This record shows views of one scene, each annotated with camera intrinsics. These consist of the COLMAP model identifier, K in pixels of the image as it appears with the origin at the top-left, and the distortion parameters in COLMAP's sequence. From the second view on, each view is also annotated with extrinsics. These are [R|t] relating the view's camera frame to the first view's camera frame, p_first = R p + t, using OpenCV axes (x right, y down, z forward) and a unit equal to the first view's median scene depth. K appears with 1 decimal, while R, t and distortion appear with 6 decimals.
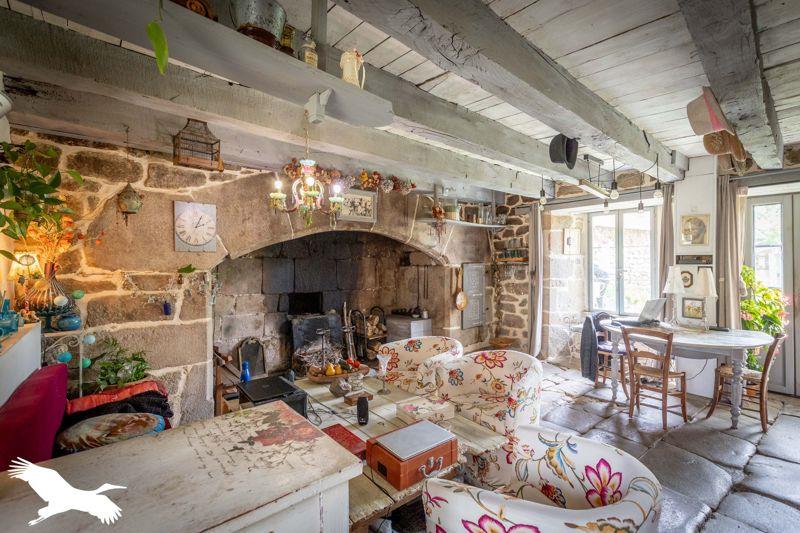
lens RADIAL K [[363.6, 0, 401.7], [0, 363.6, 265.1], [0, 0, 1]] dist [-0.001635, -0.000234]
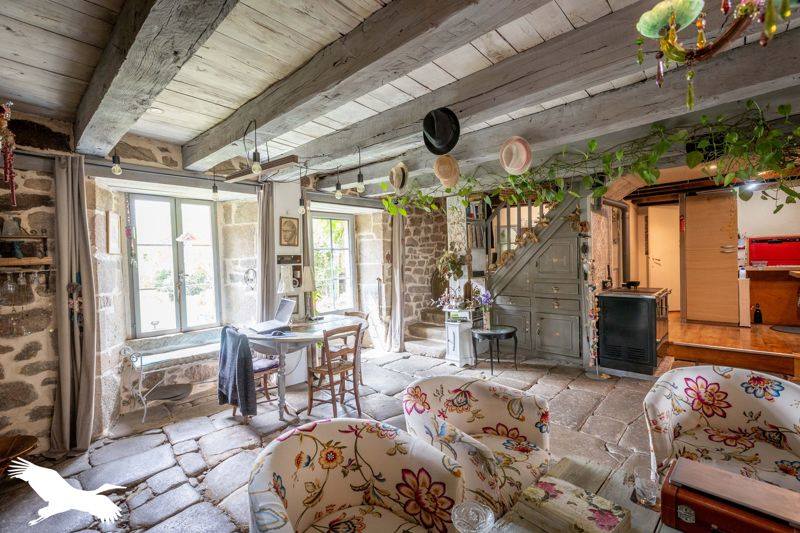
lens RADIAL K [[356.2, 0, 400.0], [0, 356.2, 266.5], [0, 0, 1]] dist [0.000857, 0.000150]
pose [[-0.104517, -0.009156, 0.994481, -0.264765], [0.032842, 0.999380, 0.012653, 0.001087], [-0.993981, 0.033983, -0.104152, 0.762957]]
